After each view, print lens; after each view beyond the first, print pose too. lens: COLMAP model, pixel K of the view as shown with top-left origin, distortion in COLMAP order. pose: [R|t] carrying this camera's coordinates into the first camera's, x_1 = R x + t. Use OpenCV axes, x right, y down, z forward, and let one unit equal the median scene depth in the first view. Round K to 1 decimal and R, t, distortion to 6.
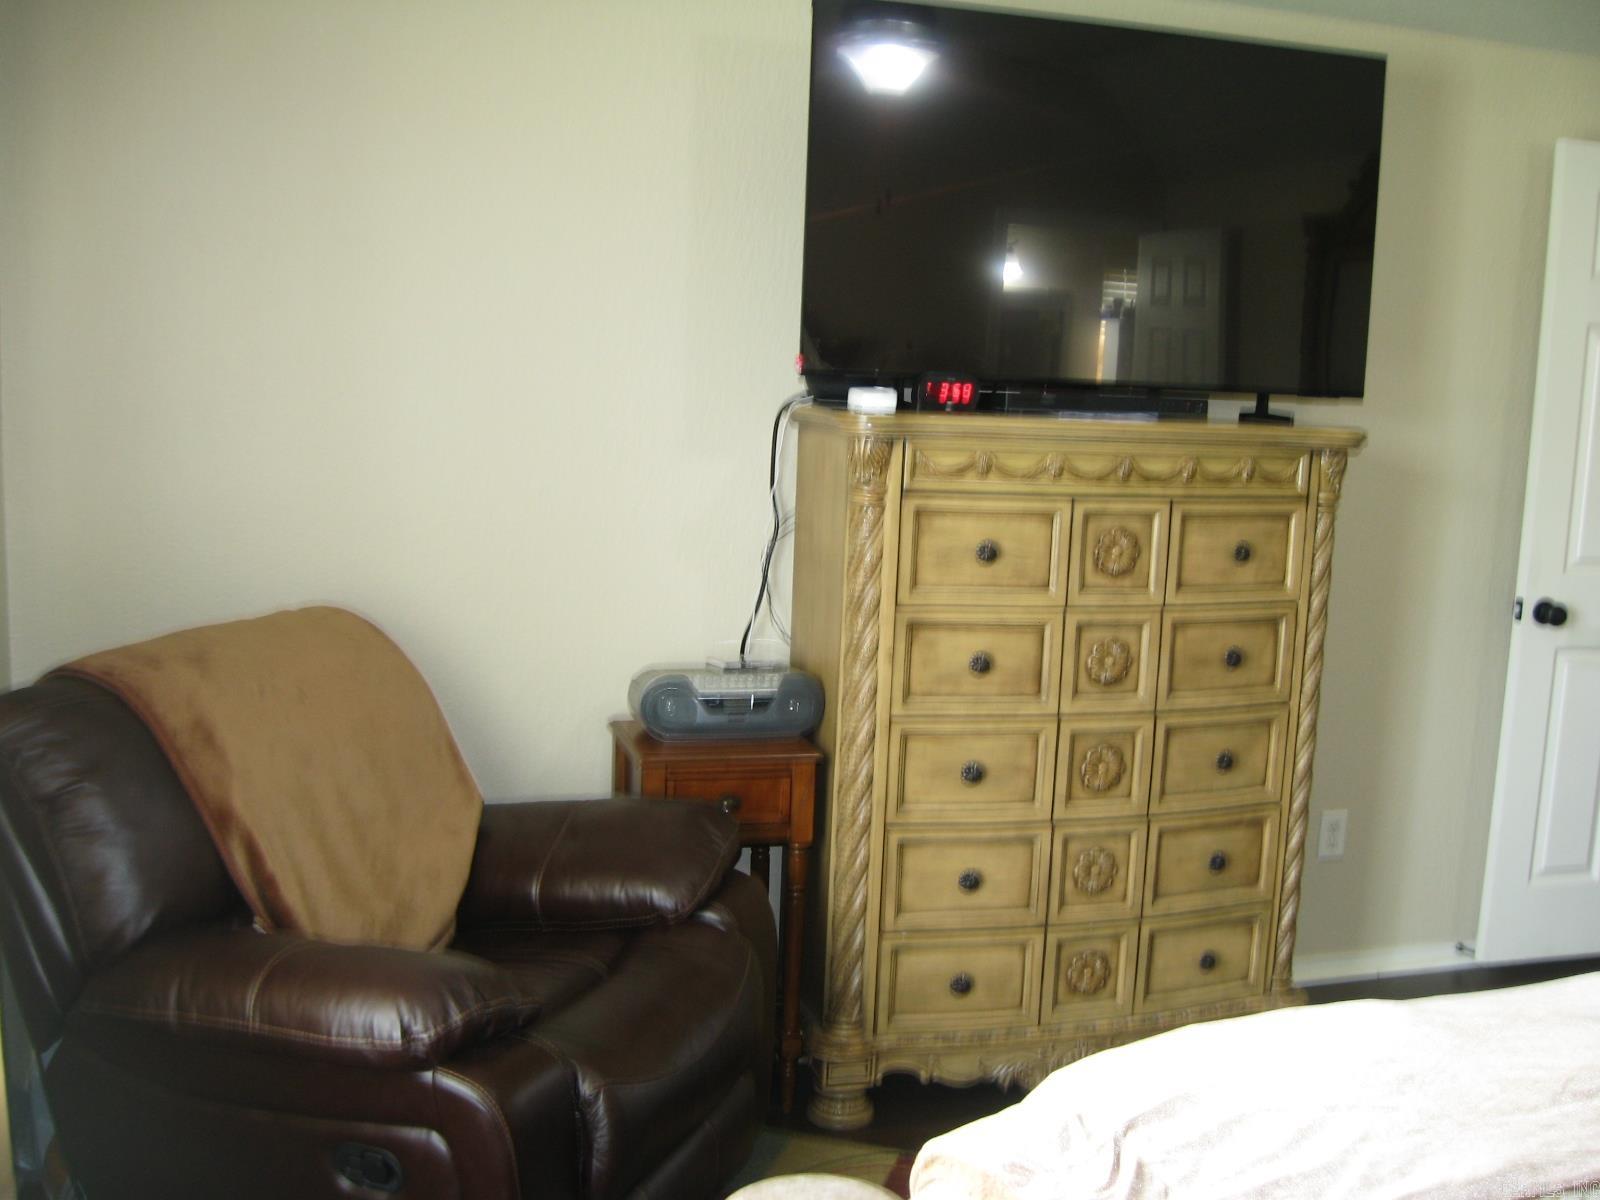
lens RADIAL K [[1662.0, 0, 808.7], [0, 1662.0, 624.2], [0, 0, 1]] dist [-0.142355, 0.074218]
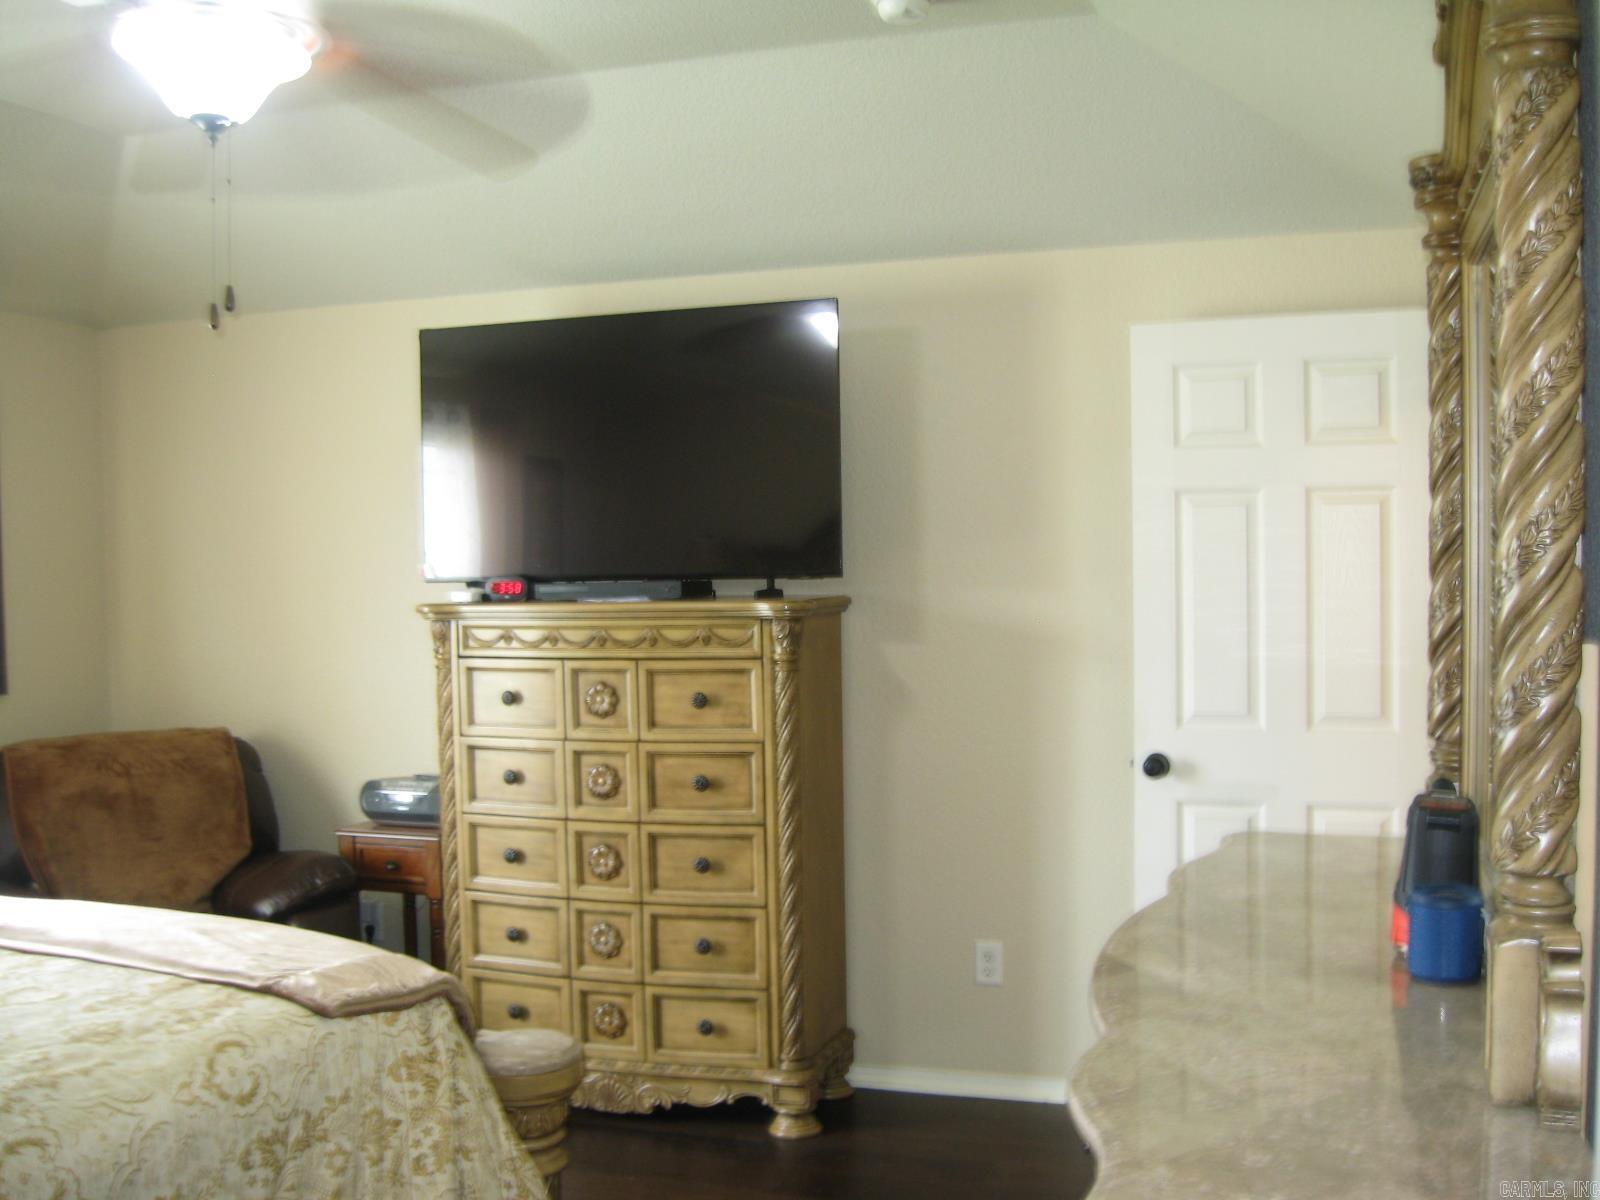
lens RADIAL K [[1662.0, 0, 808.7], [0, 1662.0, 624.2], [0, 0, 1]] dist [-0.142355, 0.074218]
pose [[0.799642, -0.027383, -0.599852, 1.106493], [-0.046430, 0.993149, -0.107232, 0.032440], [0.598679, 0.113598, 0.792893, 0.018860]]
